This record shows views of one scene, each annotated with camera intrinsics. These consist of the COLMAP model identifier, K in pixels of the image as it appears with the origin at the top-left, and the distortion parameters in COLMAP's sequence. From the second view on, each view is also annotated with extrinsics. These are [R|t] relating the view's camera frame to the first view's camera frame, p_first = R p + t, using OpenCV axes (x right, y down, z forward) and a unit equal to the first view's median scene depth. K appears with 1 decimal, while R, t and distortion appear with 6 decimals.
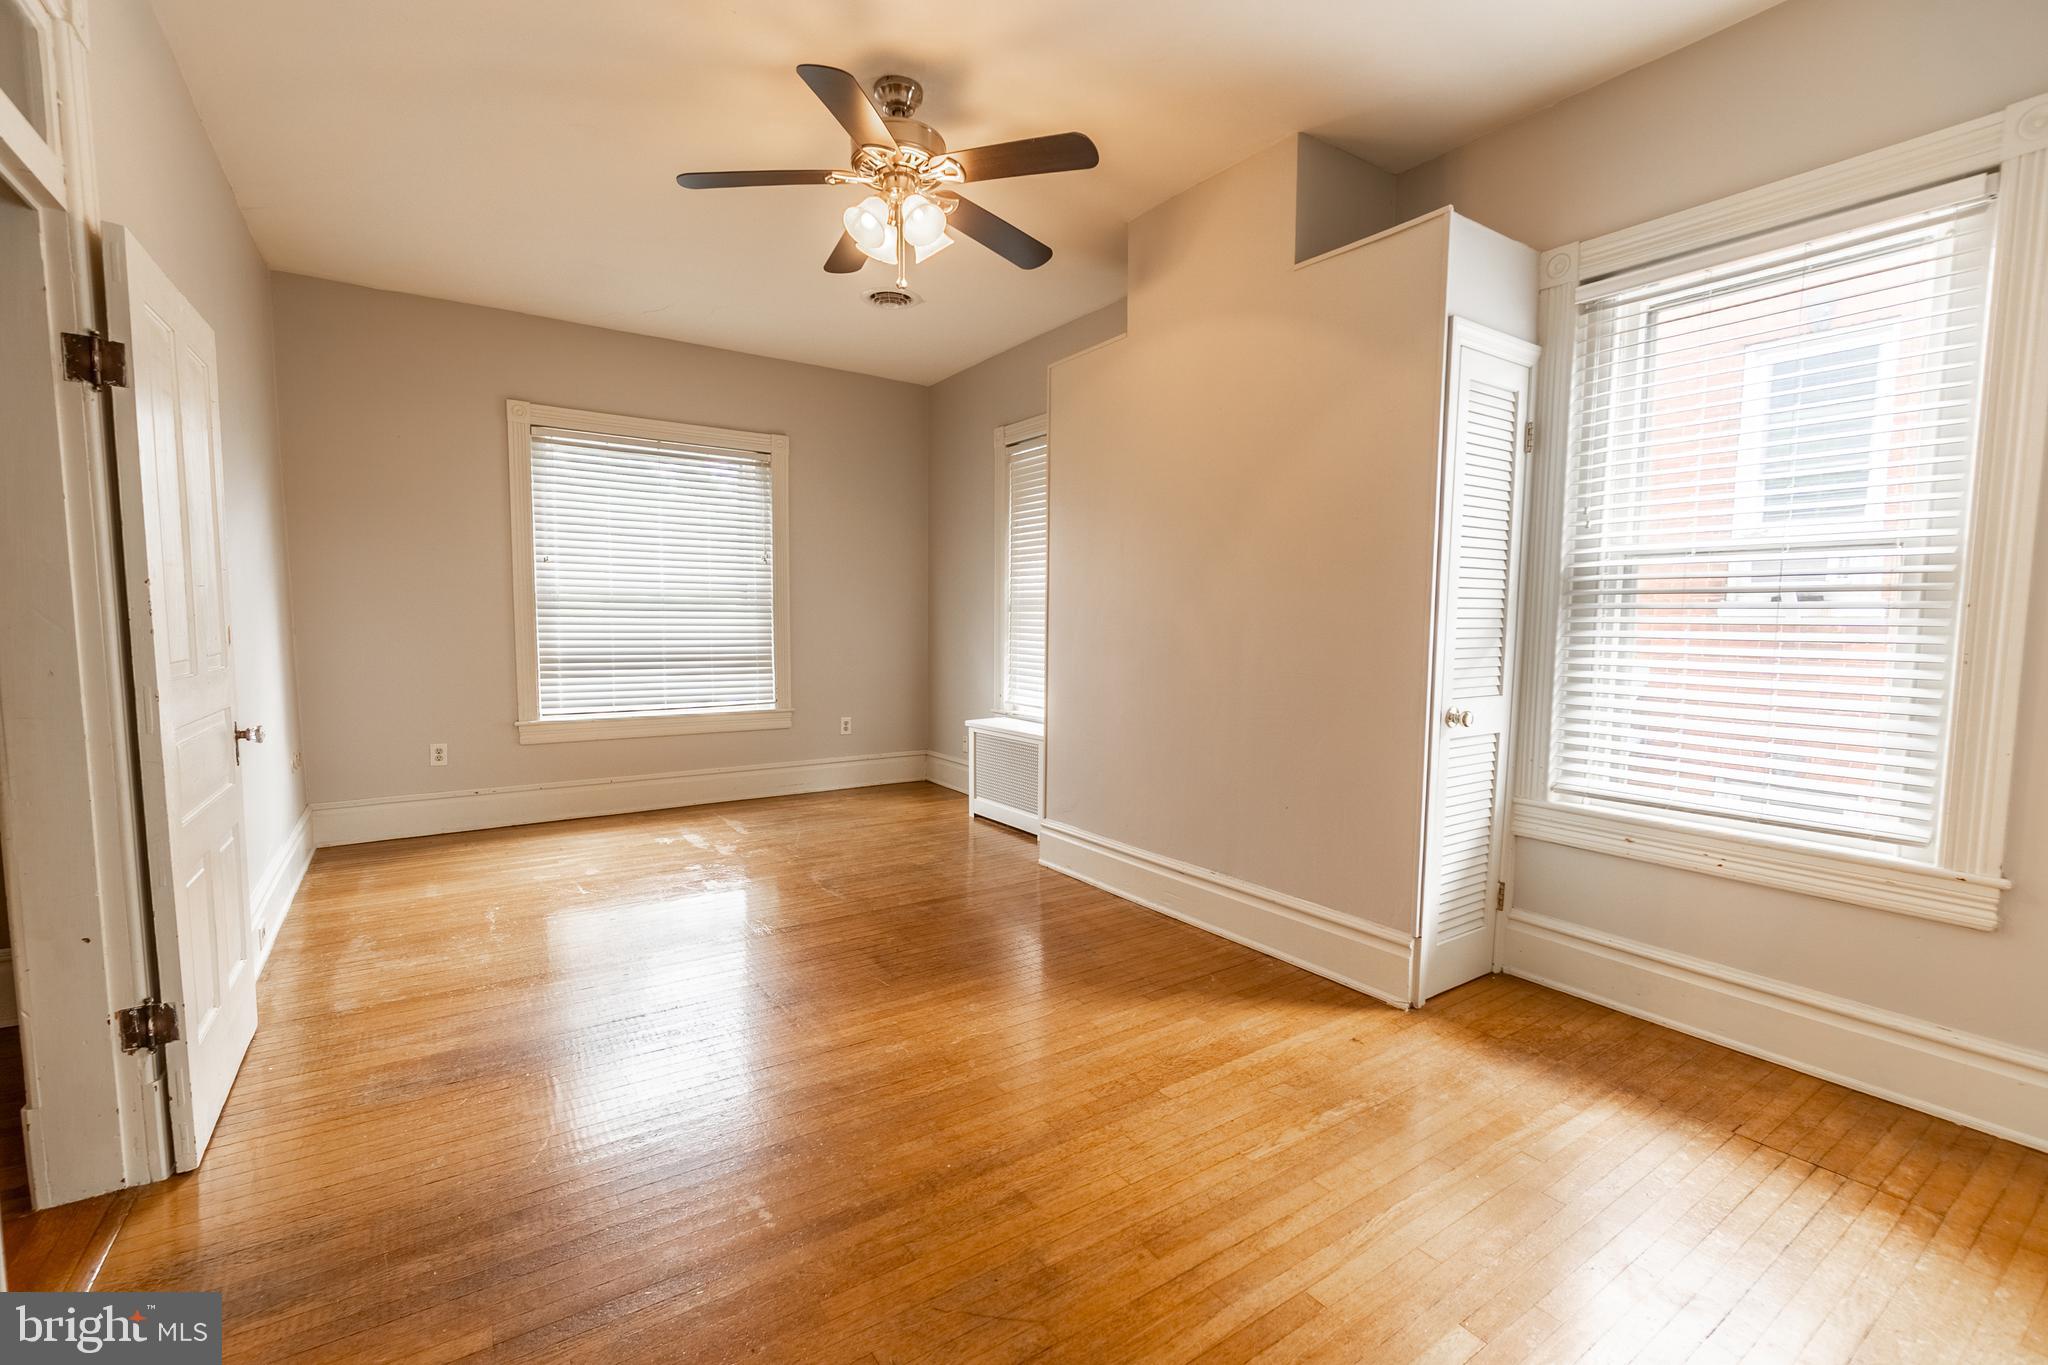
lens RADIAL K [[883.4, 0, 1035.0], [0, 883.4, 694.3], [0, 0, 1]] dist [0.001606, 0.000247]
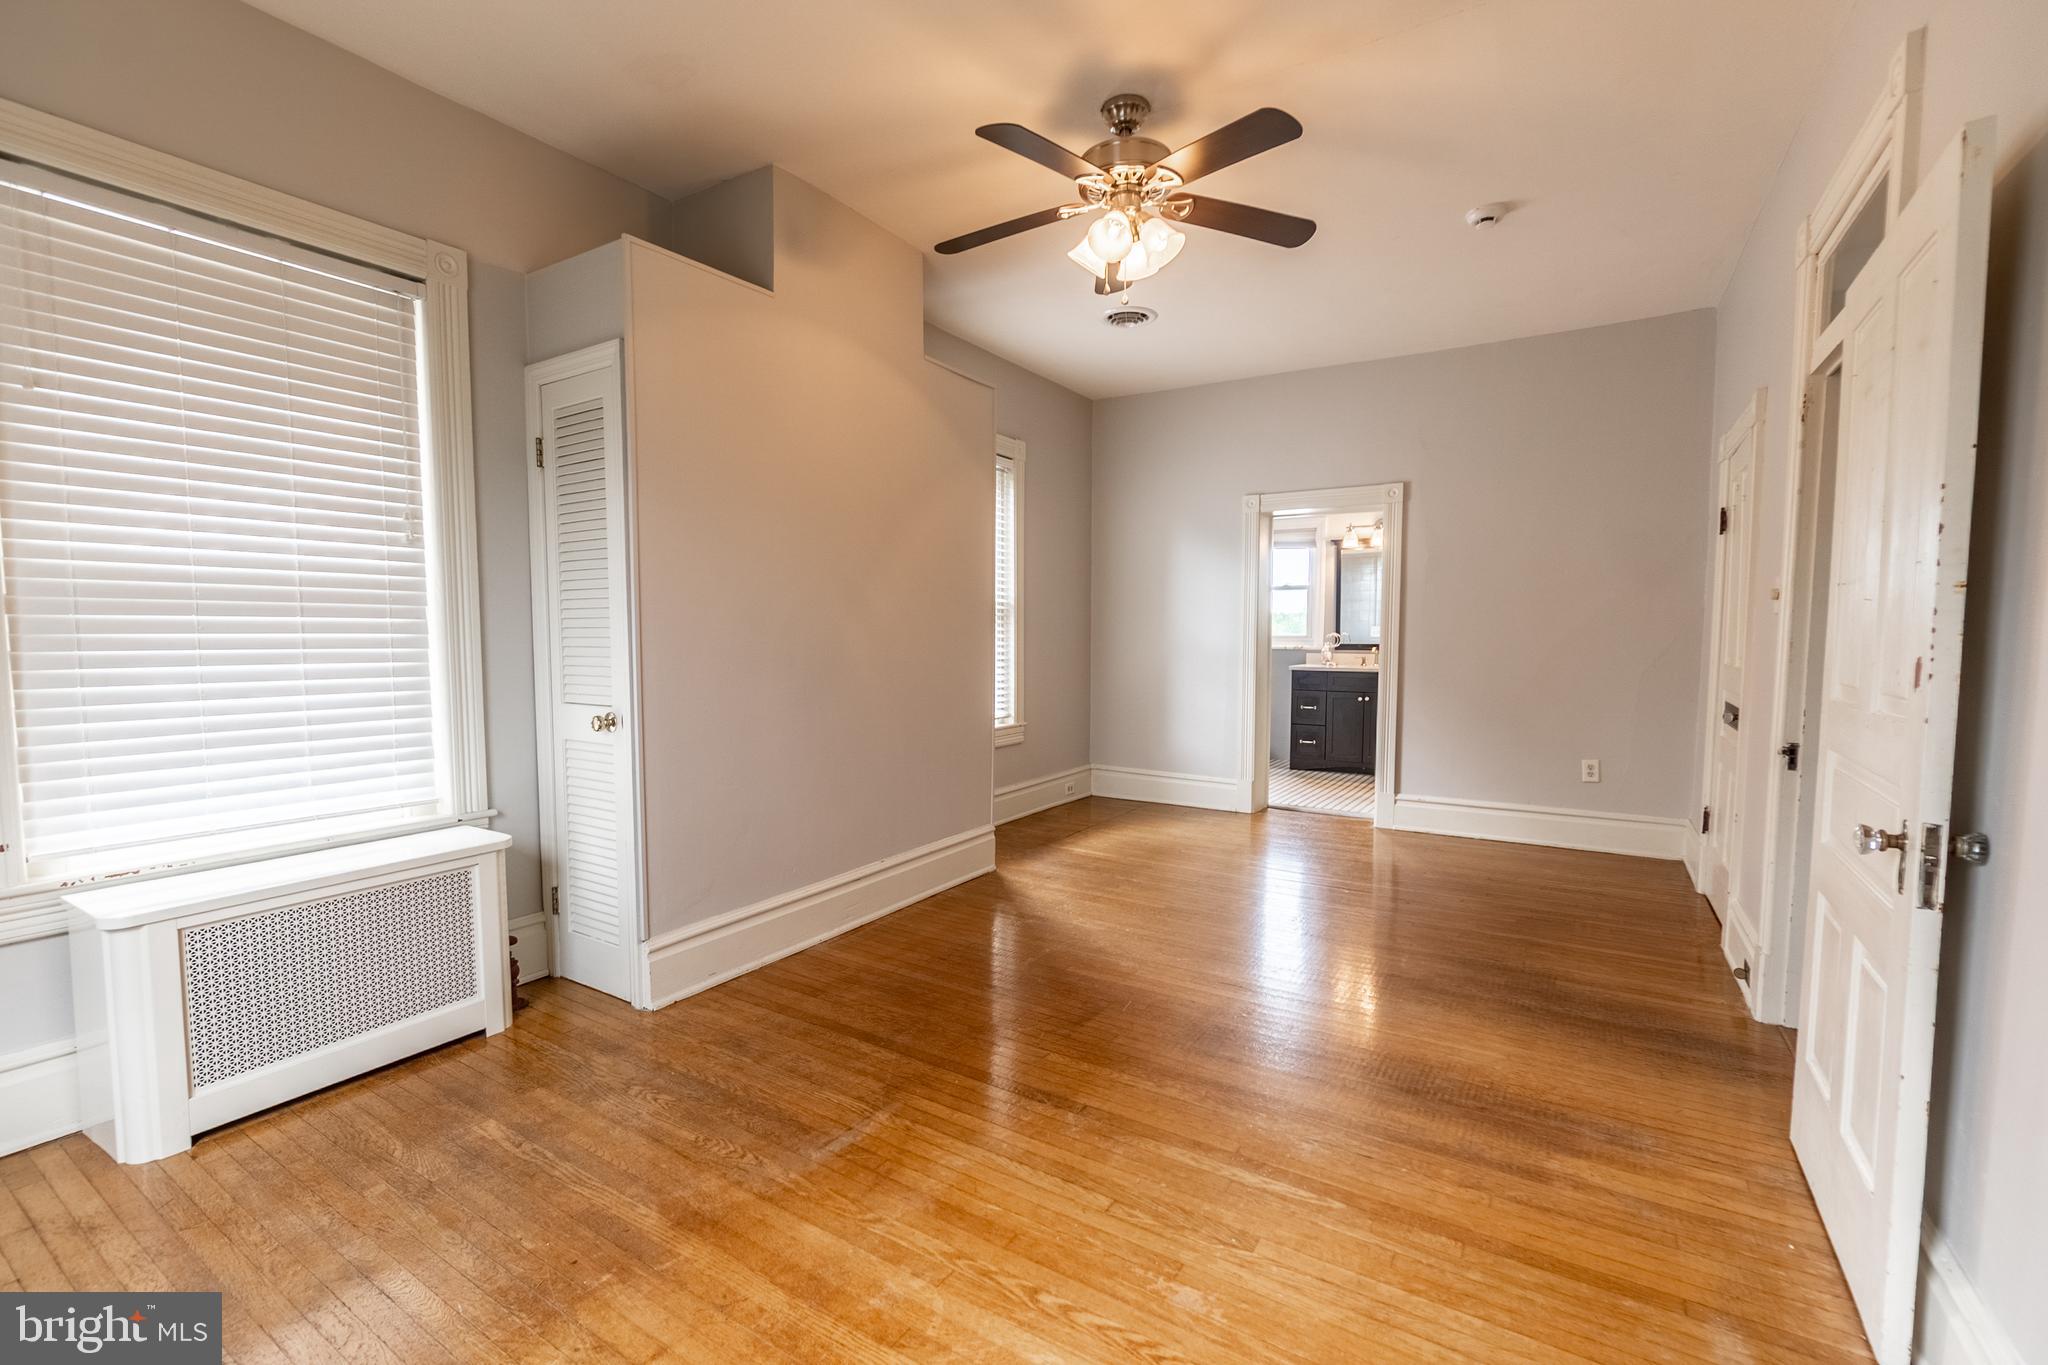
lens RADIAL K [[883.4, 0, 1023.0], [0, 883.4, 687.4], [0, 0, 1]] dist [0.001606, 0.000247]
pose [[-0.391085, -0.065495, 0.918021, -0.805227], [0.075785, 0.991786, 0.103042, -0.104014], [-0.917229, 0.109870, -0.382909, 1.163440]]
